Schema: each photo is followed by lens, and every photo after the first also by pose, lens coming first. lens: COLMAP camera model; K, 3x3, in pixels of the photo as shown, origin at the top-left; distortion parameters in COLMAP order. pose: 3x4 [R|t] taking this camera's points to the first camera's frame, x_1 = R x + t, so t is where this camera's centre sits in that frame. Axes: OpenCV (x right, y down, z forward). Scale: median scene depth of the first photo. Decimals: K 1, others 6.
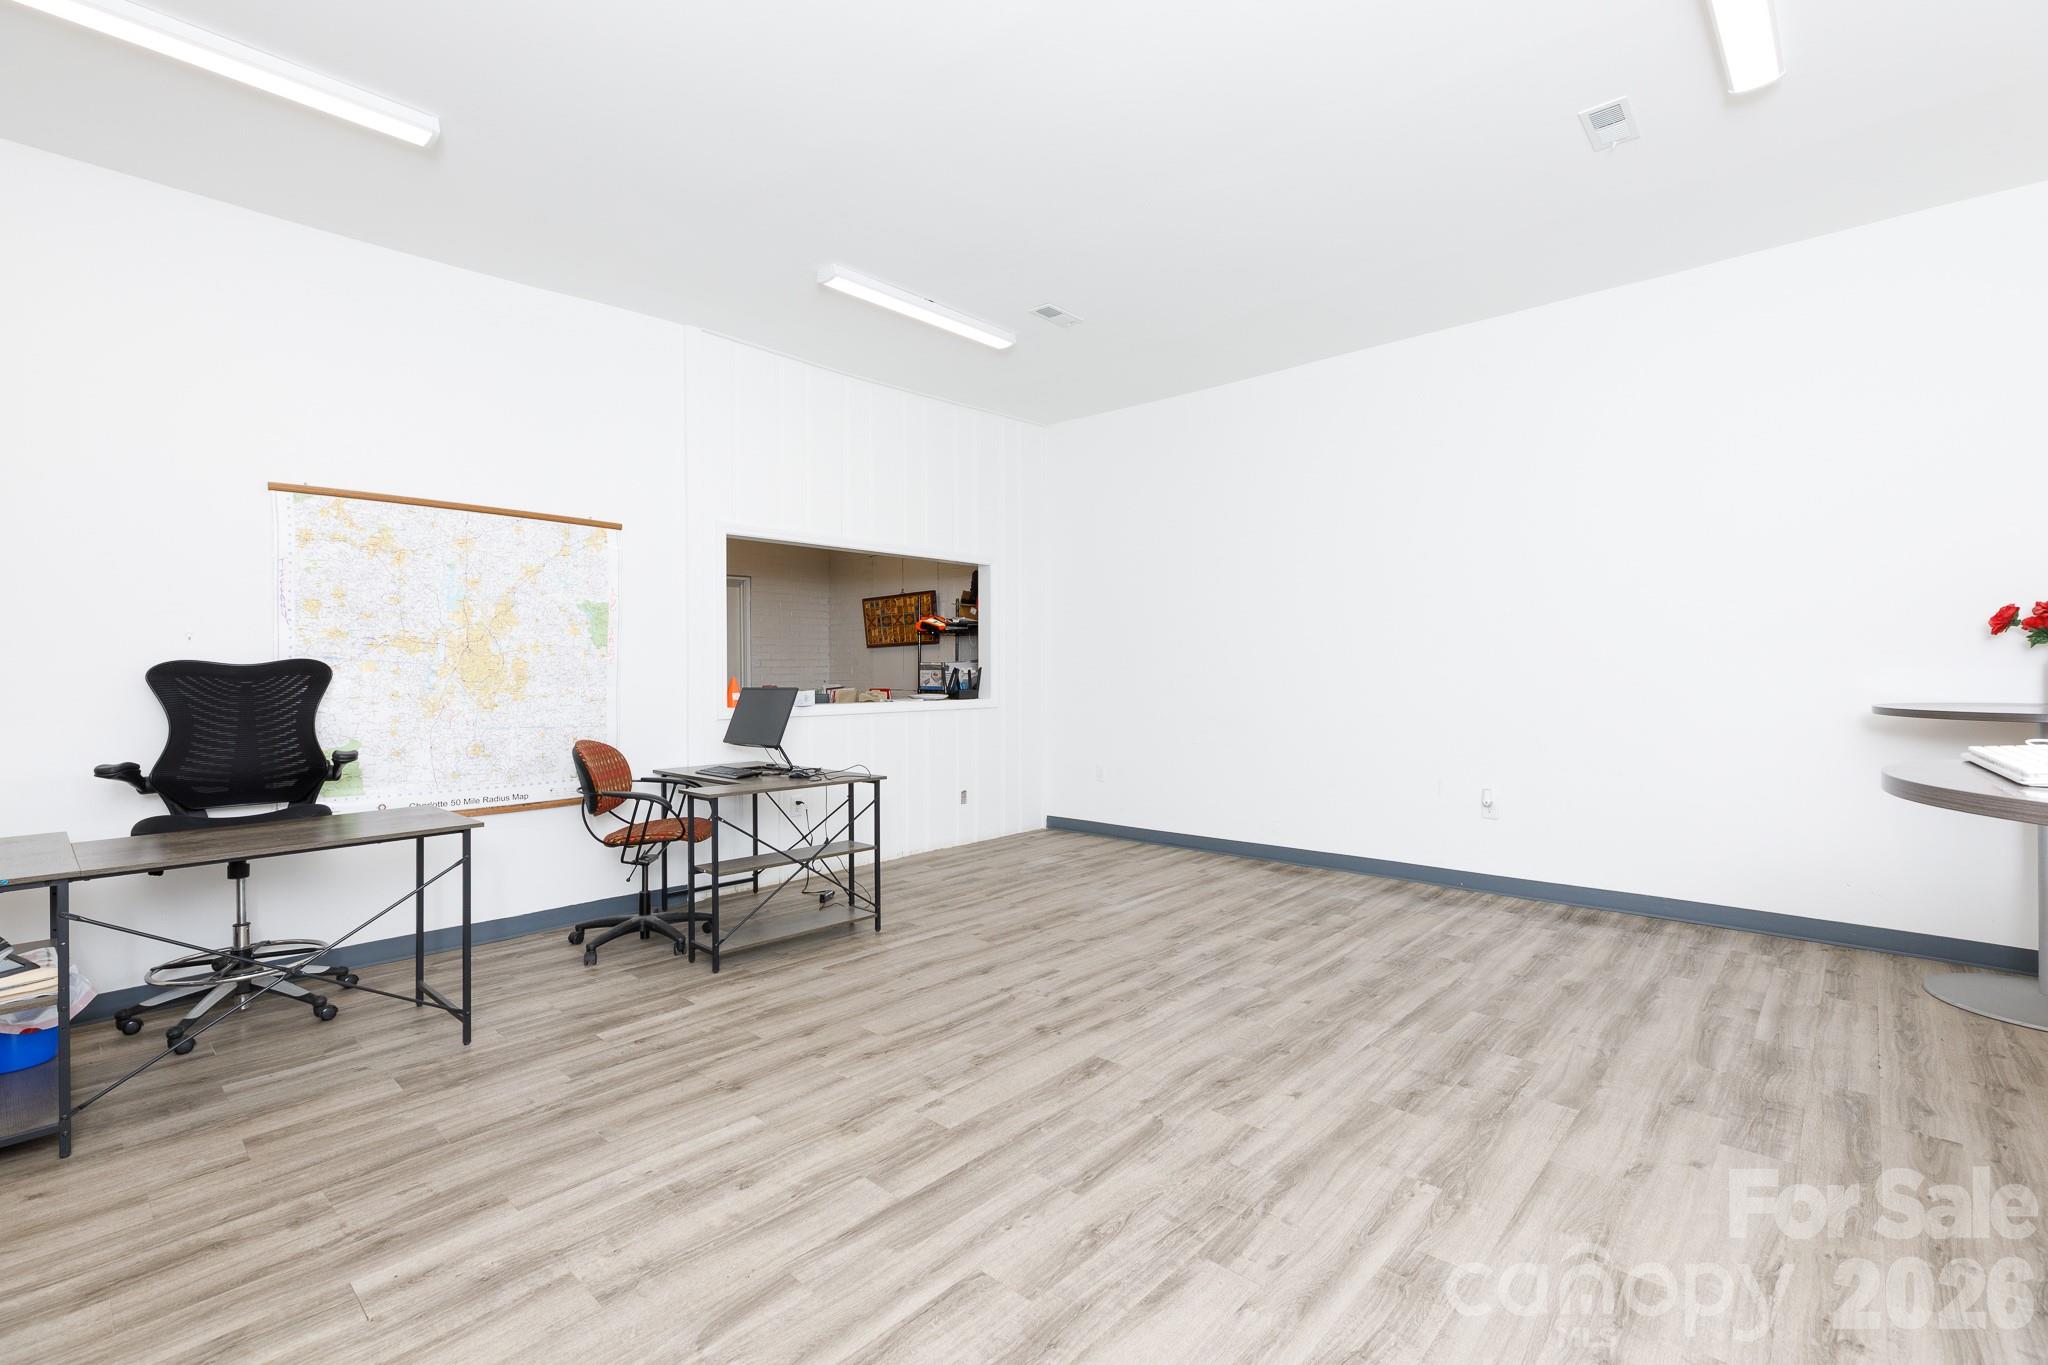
lens RADIAL K [[904.6, 0, 1023.6], [0, 904.6, 670.7], [0, 0, 1]] dist [0.003447, 0.000046]
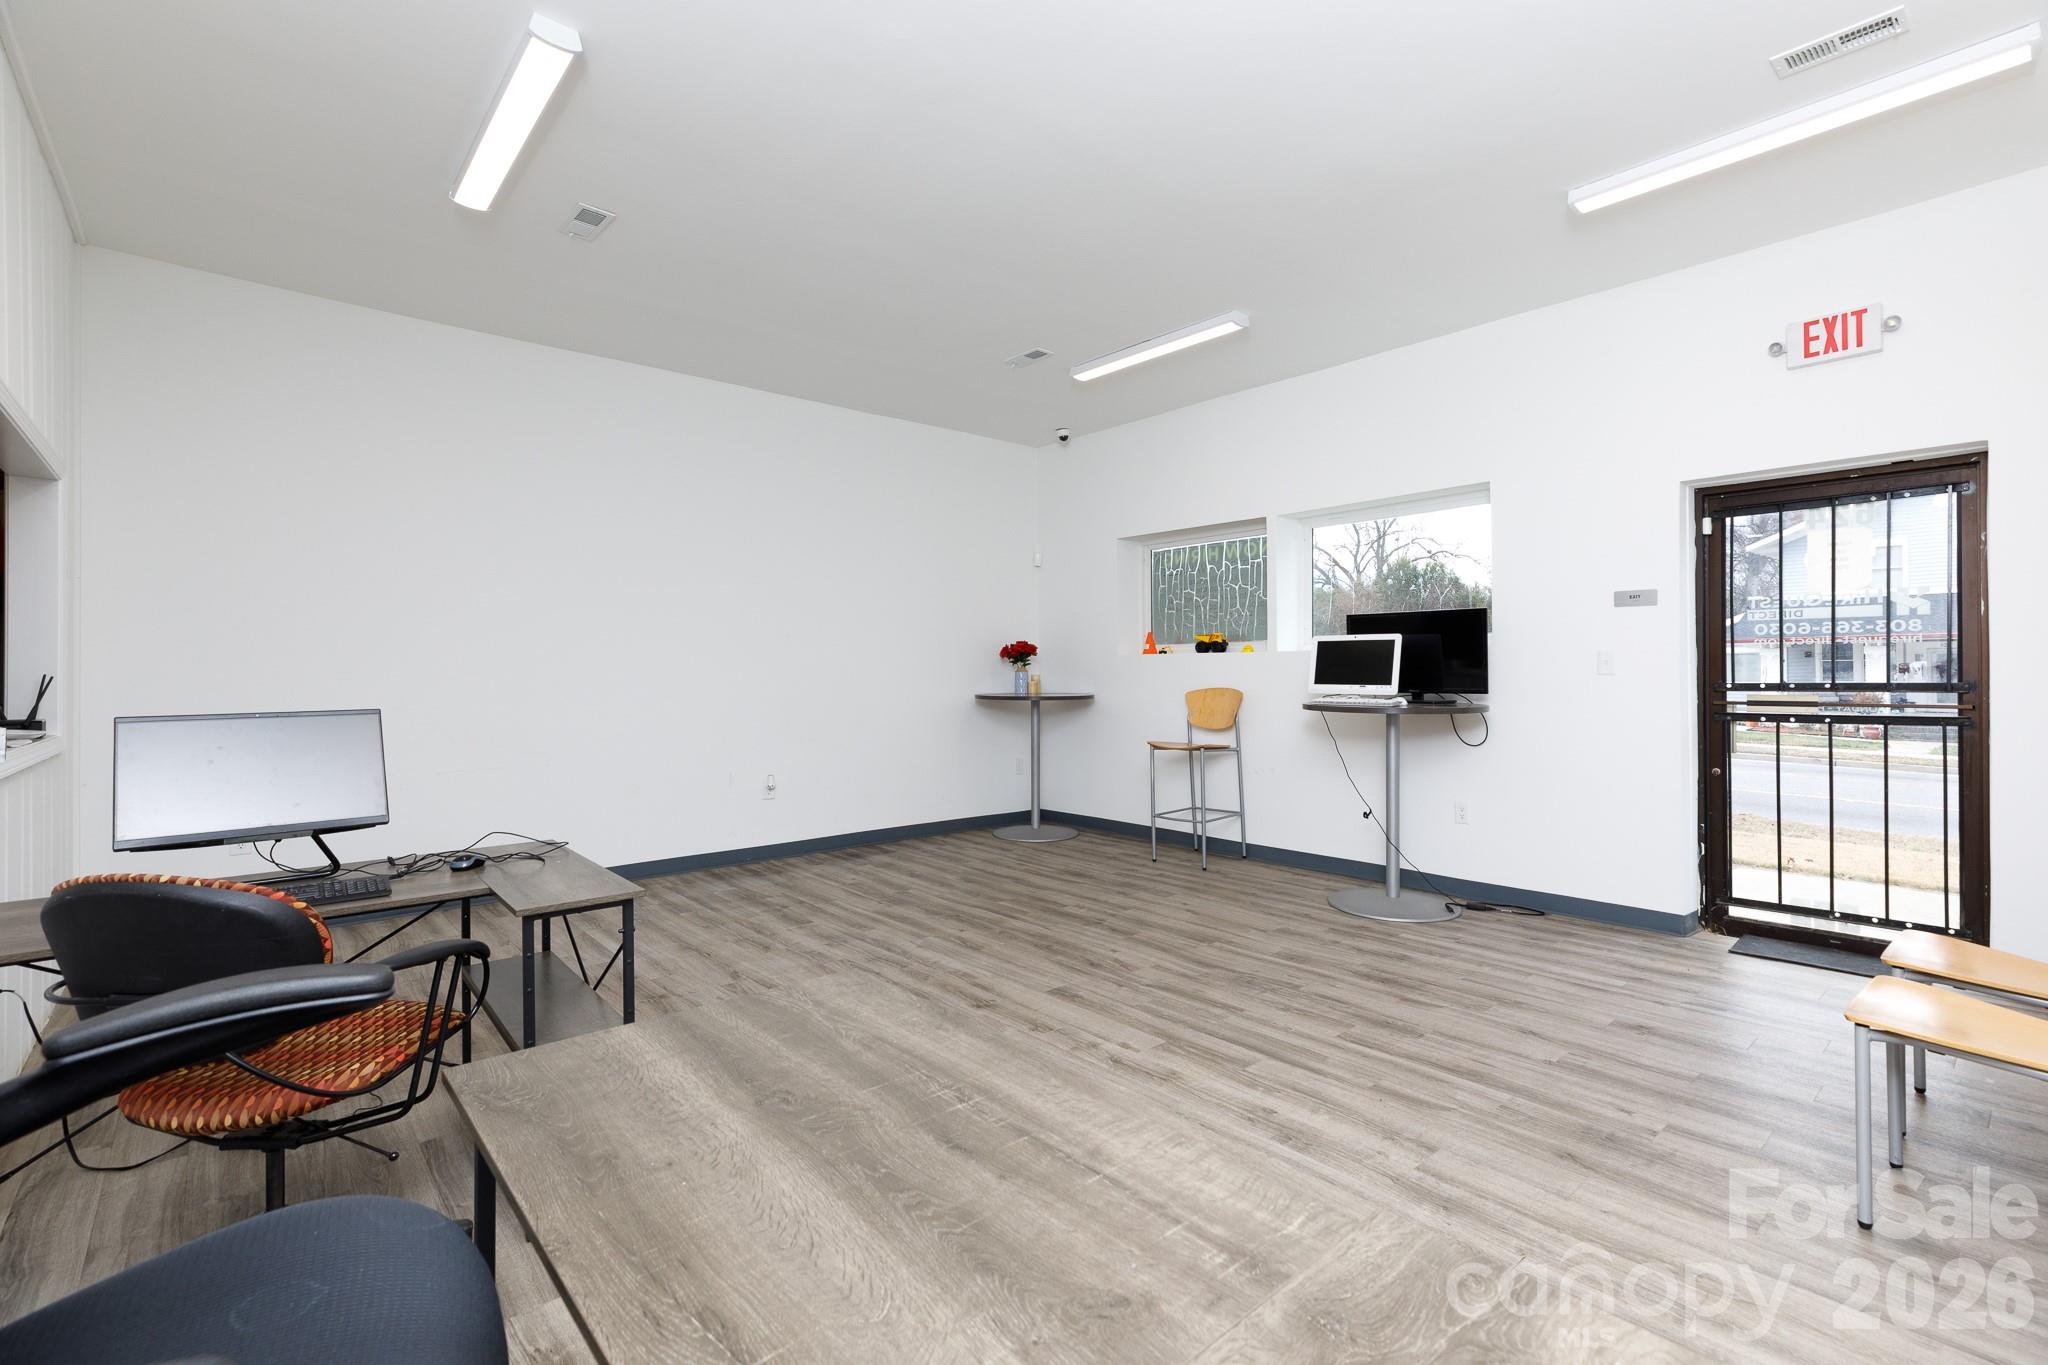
lens RADIAL K [[925.1, 0, 1001.2], [0, 925.1, 676.7], [0, 0, 1]] dist [0.001210, 0.000164]
pose [[0.121878, 0.002445, 0.992542, -1.101833], [0.005929, 0.999977, -0.003192, 0.005491], [-0.992527, 0.006274, 0.121860, 0.855447]]
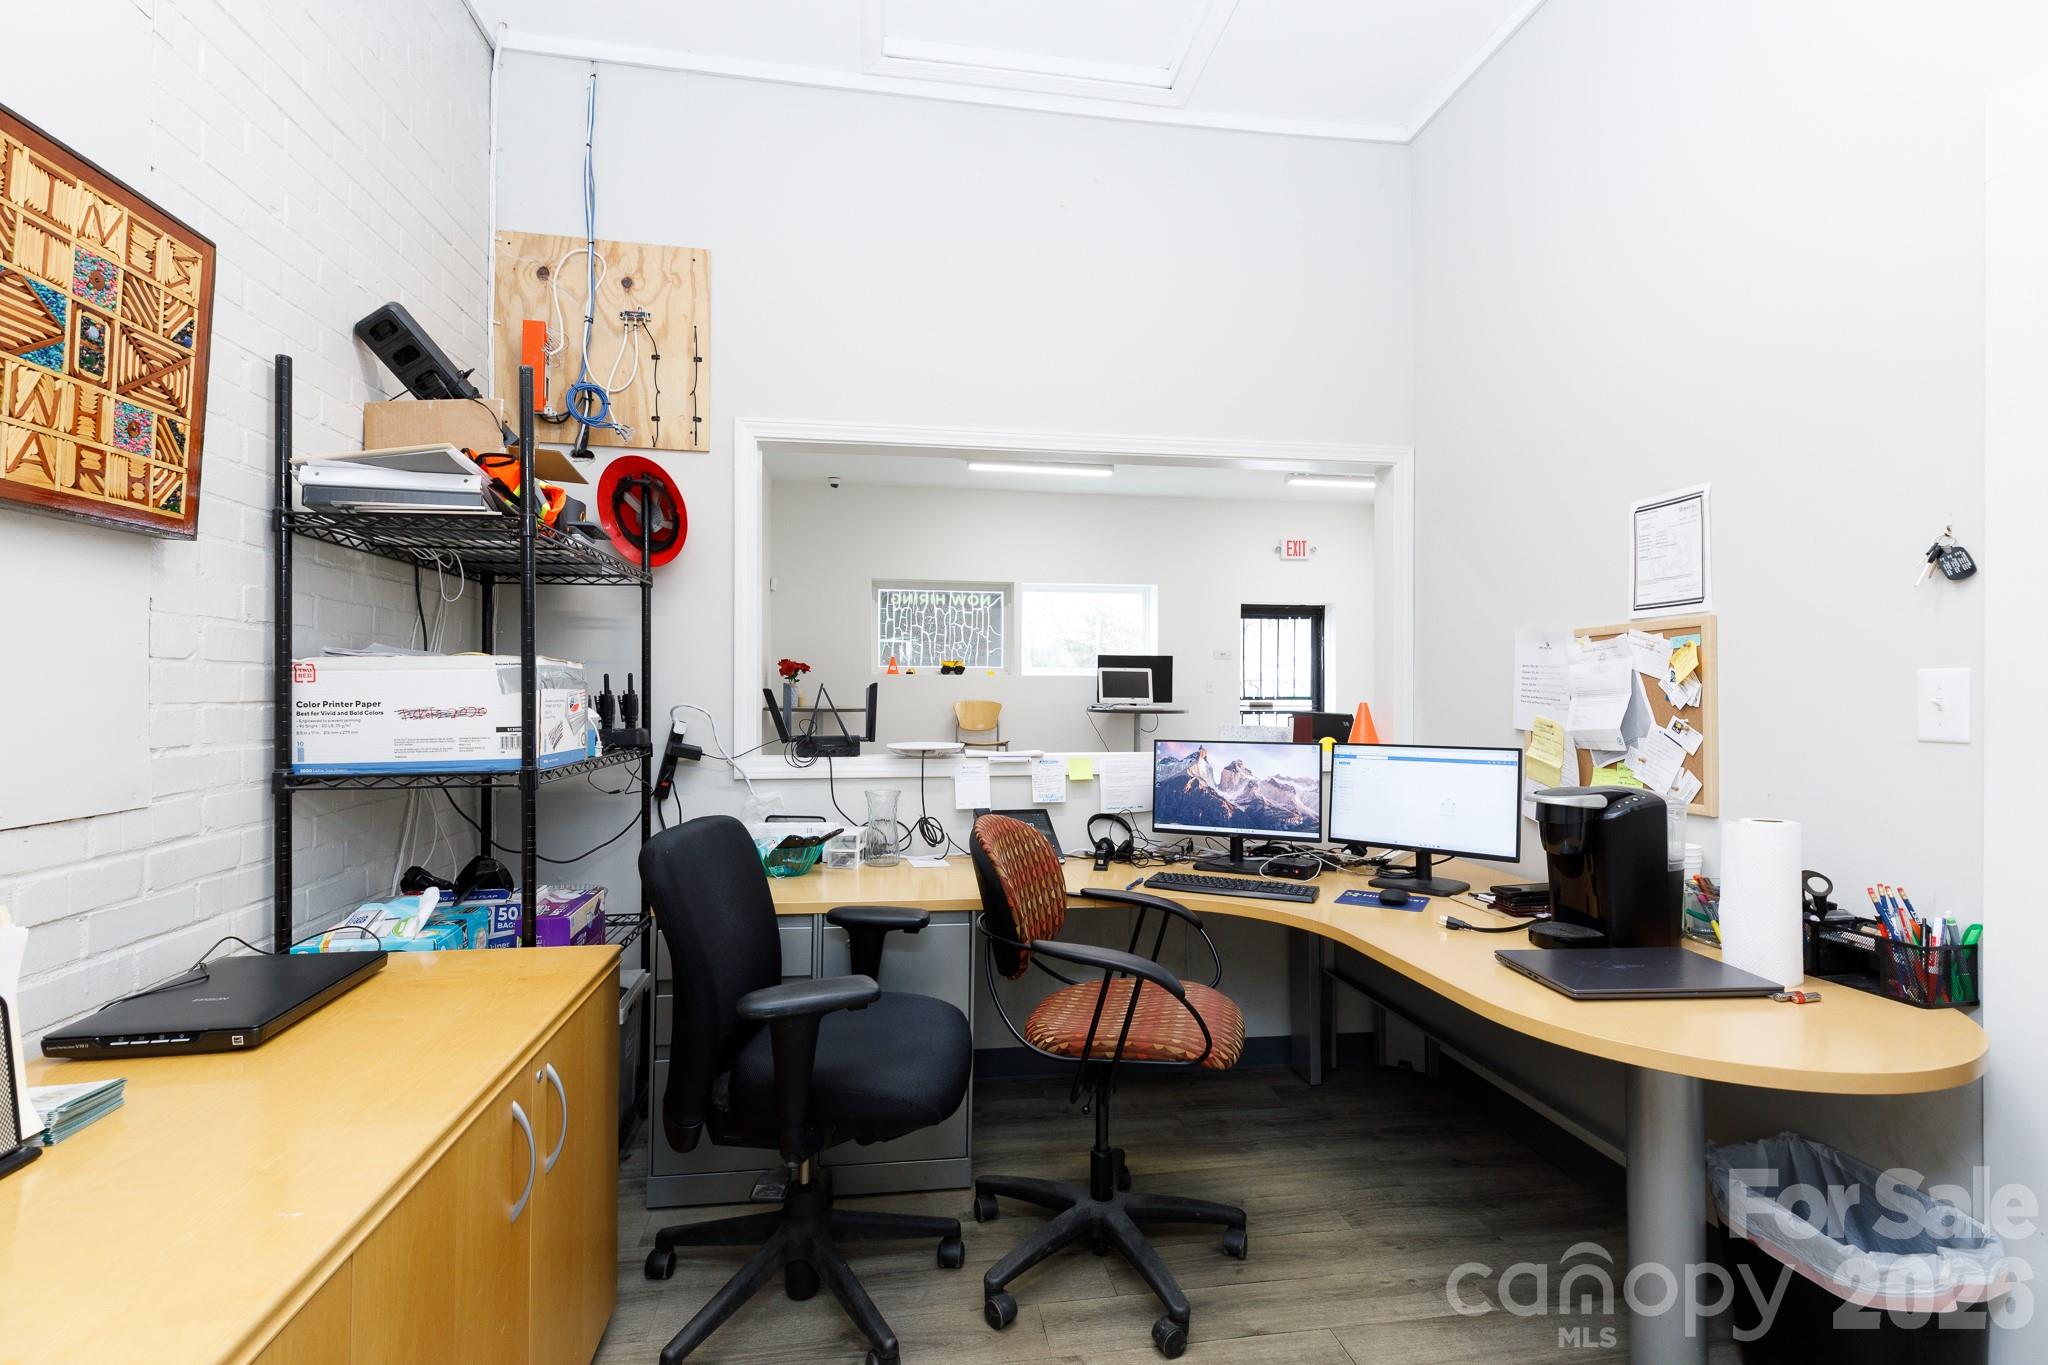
lens RADIAL K [[924.7, 0, 1022.6], [0, 924.7, 693.5], [0, 0, 1]] dist [0.003002, 0.000168]
pose [[-0.777279, -0.000490, 0.629156, -0.900566], [0.001992, 0.999993, 0.003240, -0.003213], [-0.629153, 0.003772, -0.777272, 2.744978]]
